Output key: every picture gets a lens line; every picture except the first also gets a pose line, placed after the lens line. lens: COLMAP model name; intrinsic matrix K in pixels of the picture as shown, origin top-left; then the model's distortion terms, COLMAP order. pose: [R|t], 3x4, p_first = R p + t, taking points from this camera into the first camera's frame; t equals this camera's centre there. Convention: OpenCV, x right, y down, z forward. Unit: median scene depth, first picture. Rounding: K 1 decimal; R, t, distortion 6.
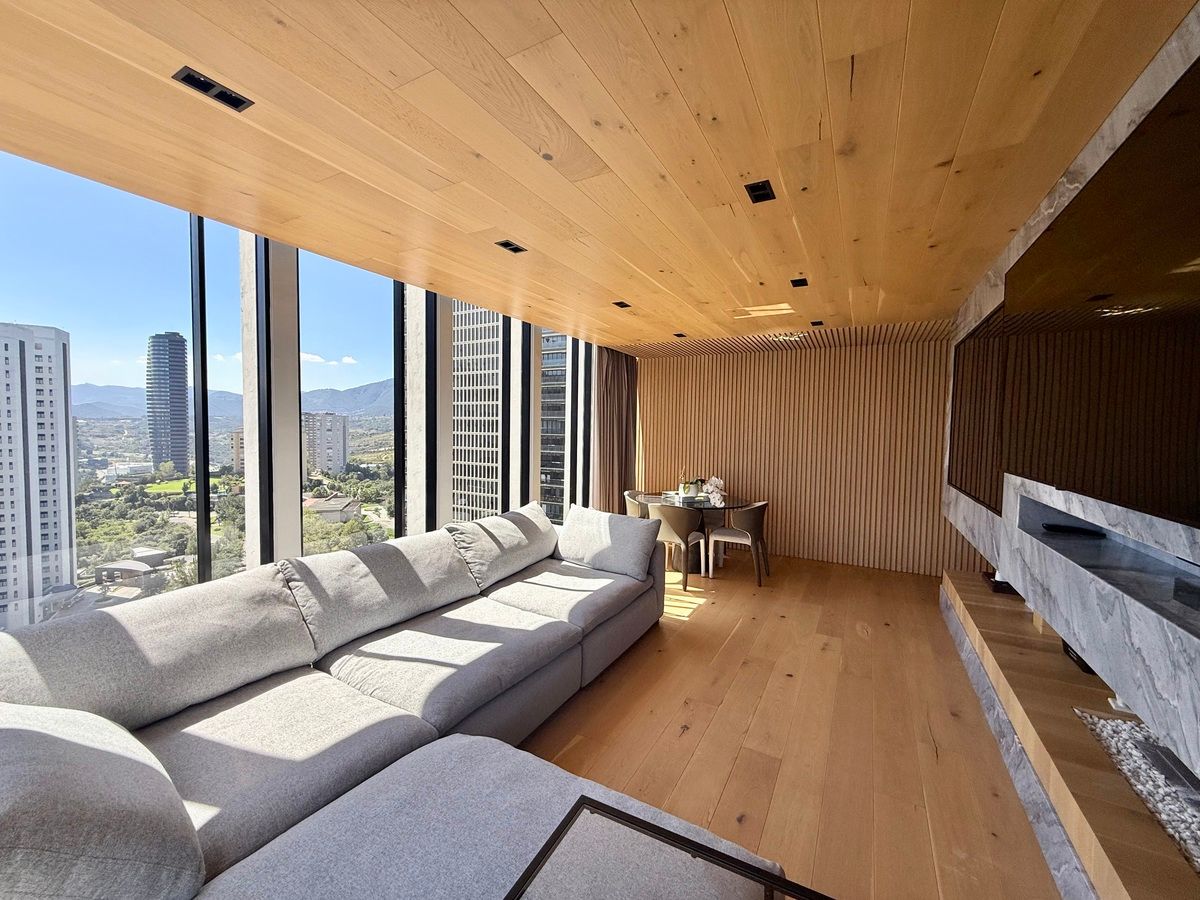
lens RADIAL K [[480.3, 0, 594.8], [0, 480.3, 447.6], [0, 0, 1]] dist [0.002452, 0.000184]
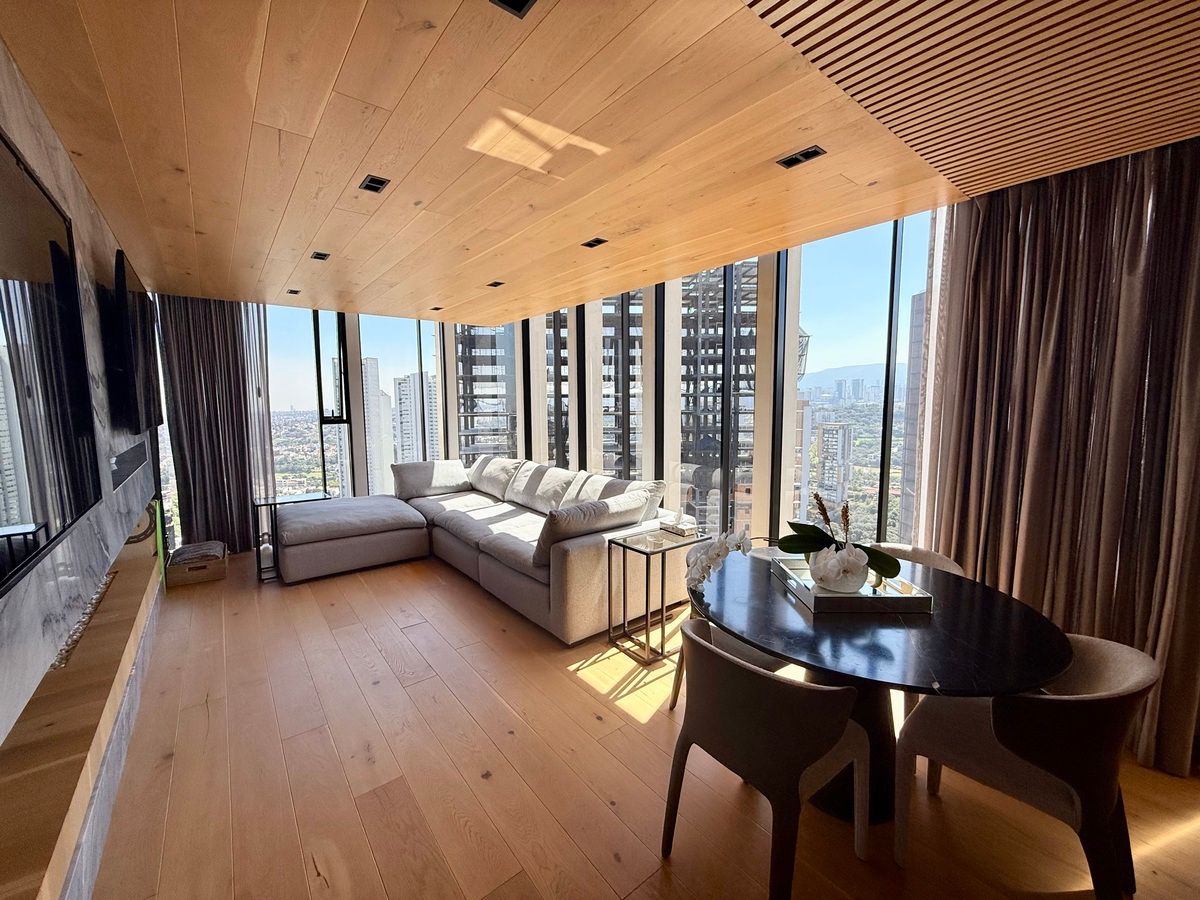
lens RADIAL K [[480.3, 0, 598.1], [0, 480.3, 448.2], [0, 0, 1]] dist [0.002452, 0.000184]
pose [[-0.373535, 0.082972, -0.923898, 0.955645], [-0.043610, 0.993320, 0.106839, -0.053453], [0.926590, 0.080199, -0.367422, 1.548272]]
